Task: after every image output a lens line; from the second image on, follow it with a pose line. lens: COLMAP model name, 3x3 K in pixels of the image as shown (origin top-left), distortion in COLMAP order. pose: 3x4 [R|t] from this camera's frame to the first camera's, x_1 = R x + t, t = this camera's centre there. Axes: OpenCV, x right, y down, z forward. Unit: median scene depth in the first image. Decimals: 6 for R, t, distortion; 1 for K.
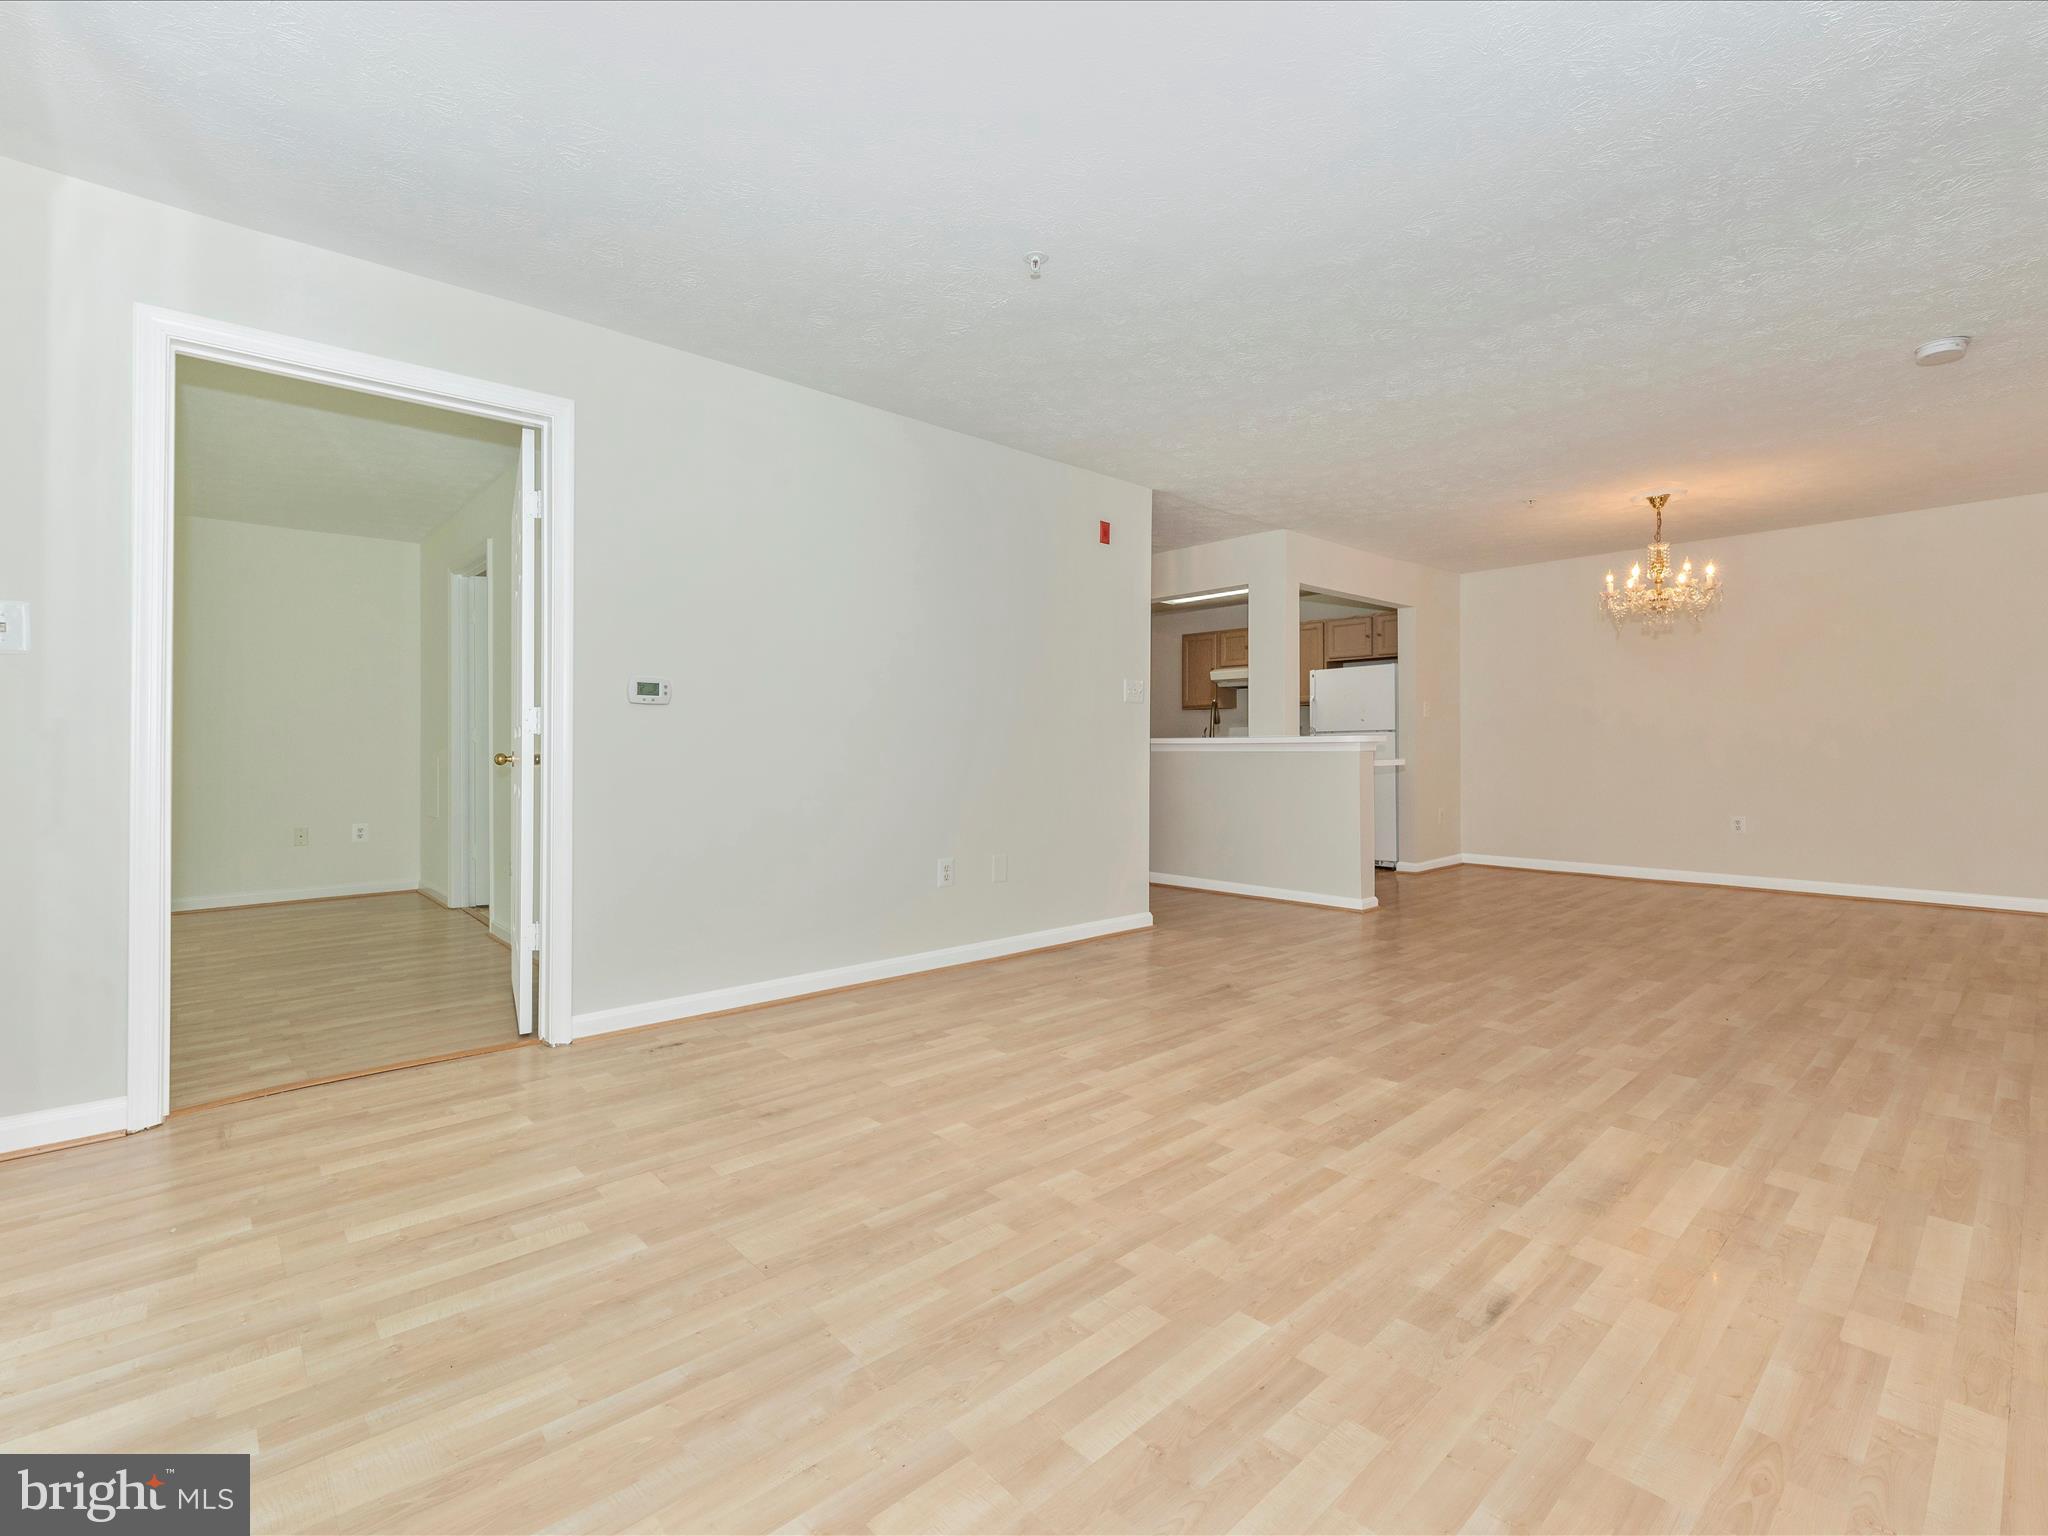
lens RADIAL K [[938.1, 0, 1024.3], [0, 938.1, 756.8], [0, 0, 1]] dist [0.002573, 0.000520]
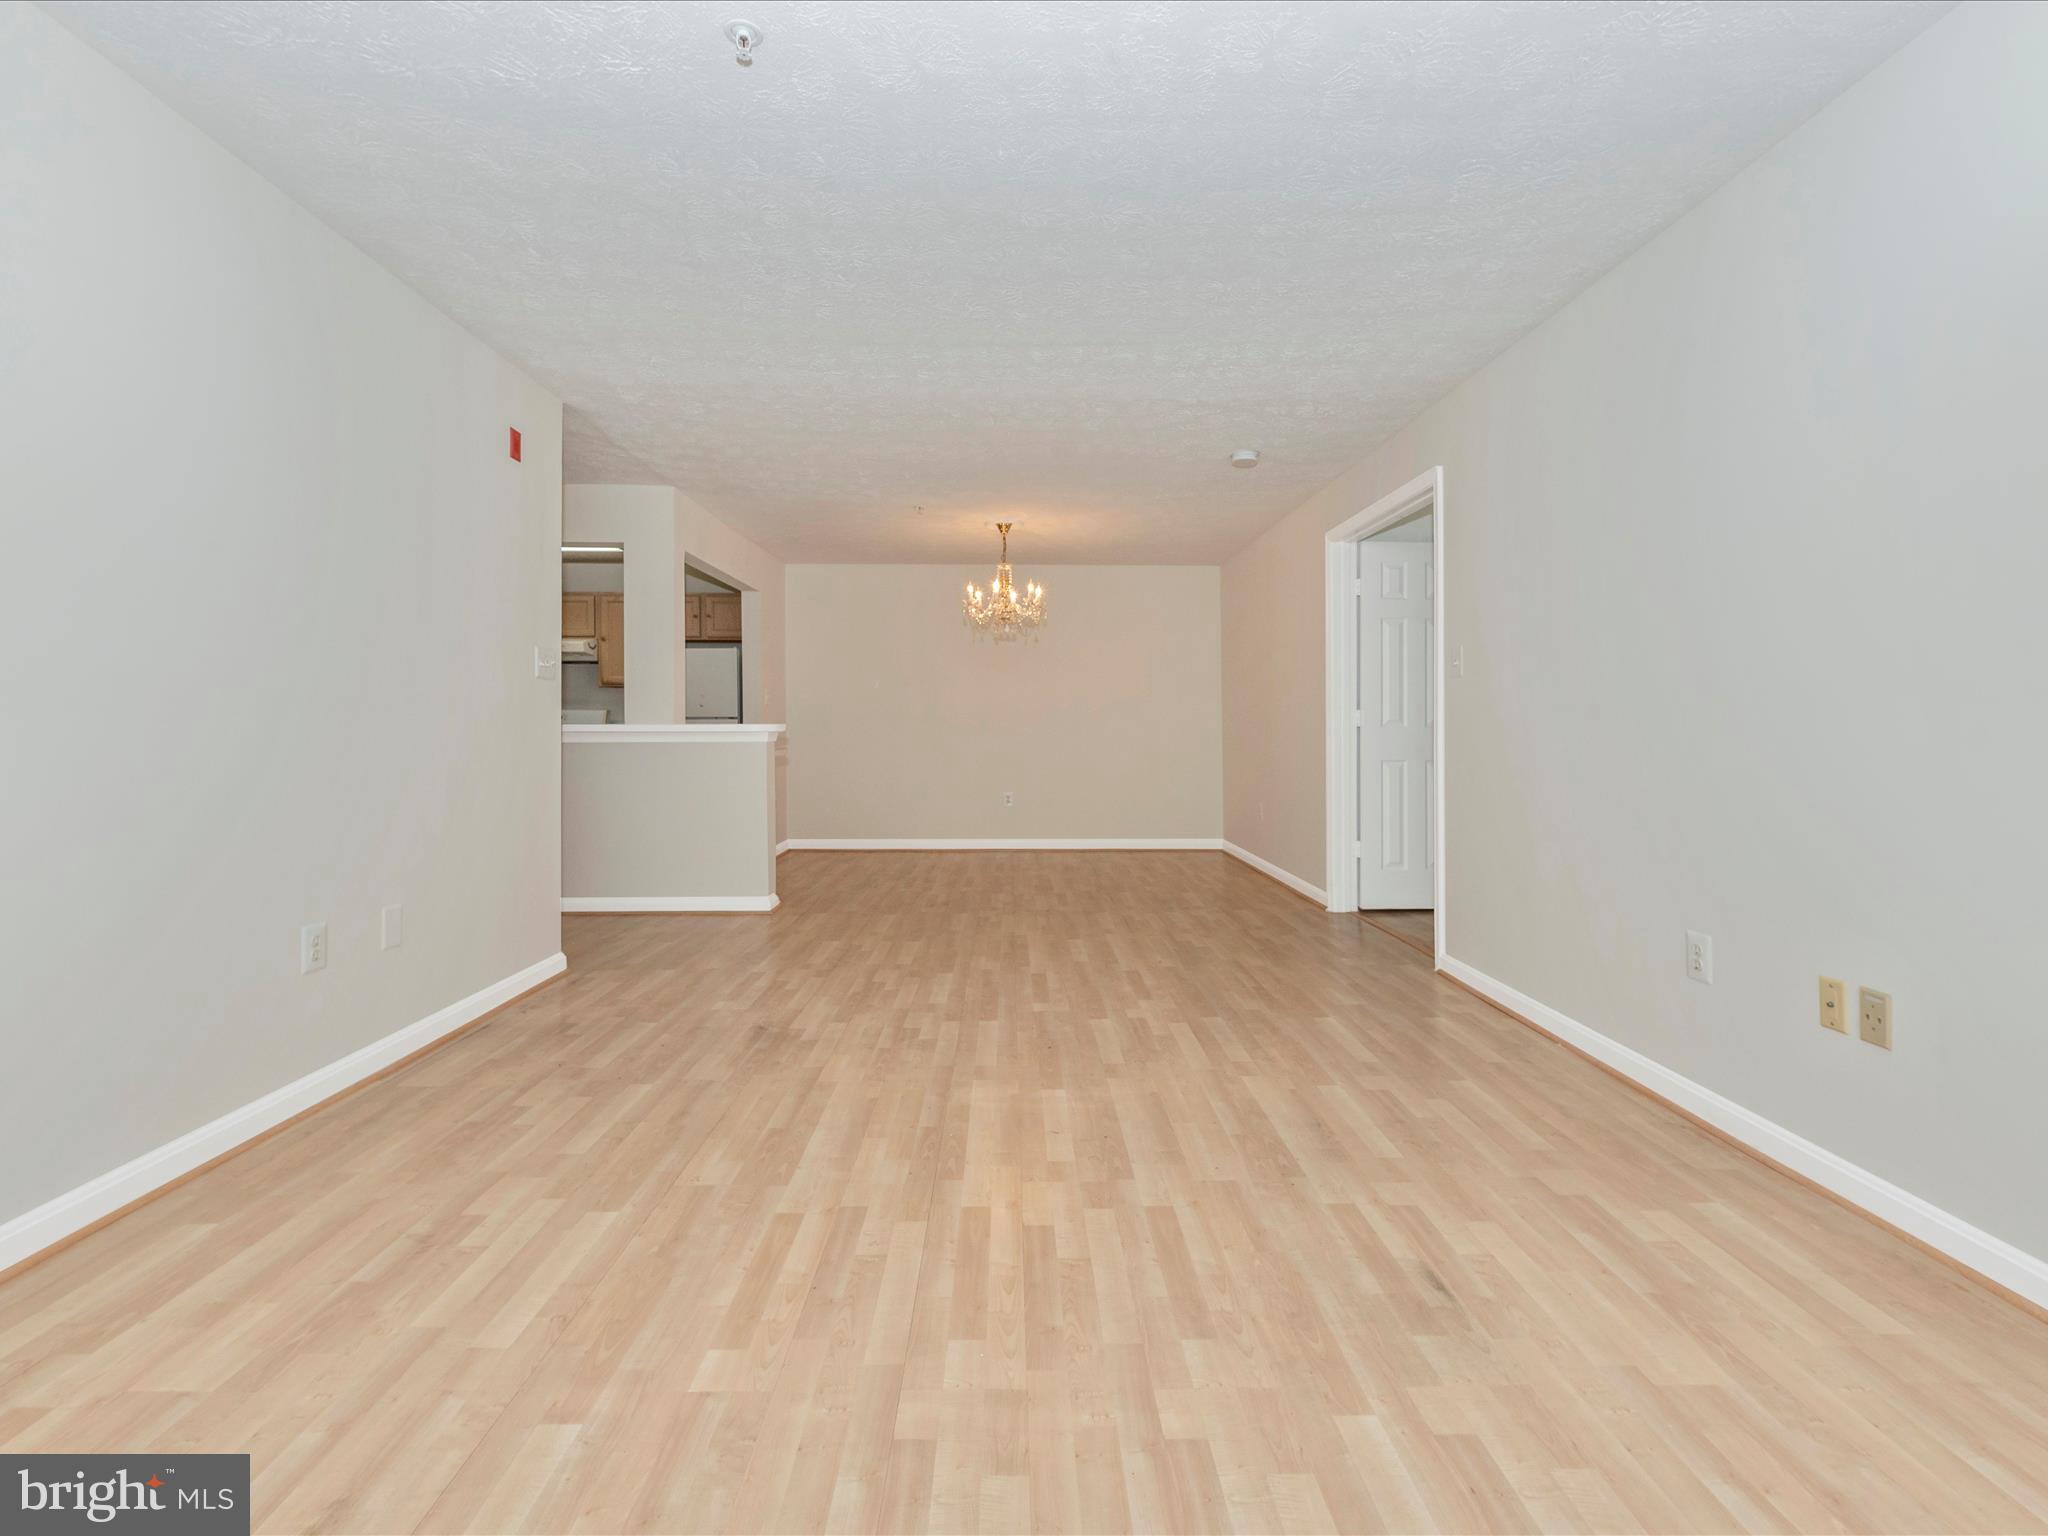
lens RADIAL K [[938.1, 0, 1024.3], [0, 938.1, 756.8], [0, 0, 1]] dist [0.002573, 0.000520]
pose [[0.659234, -0.014622, 0.751796, -0.195168], [0.000371, 0.999817, 0.019120, -0.009676], [-0.751938, -0.012326, 0.659119, 0.213988]]
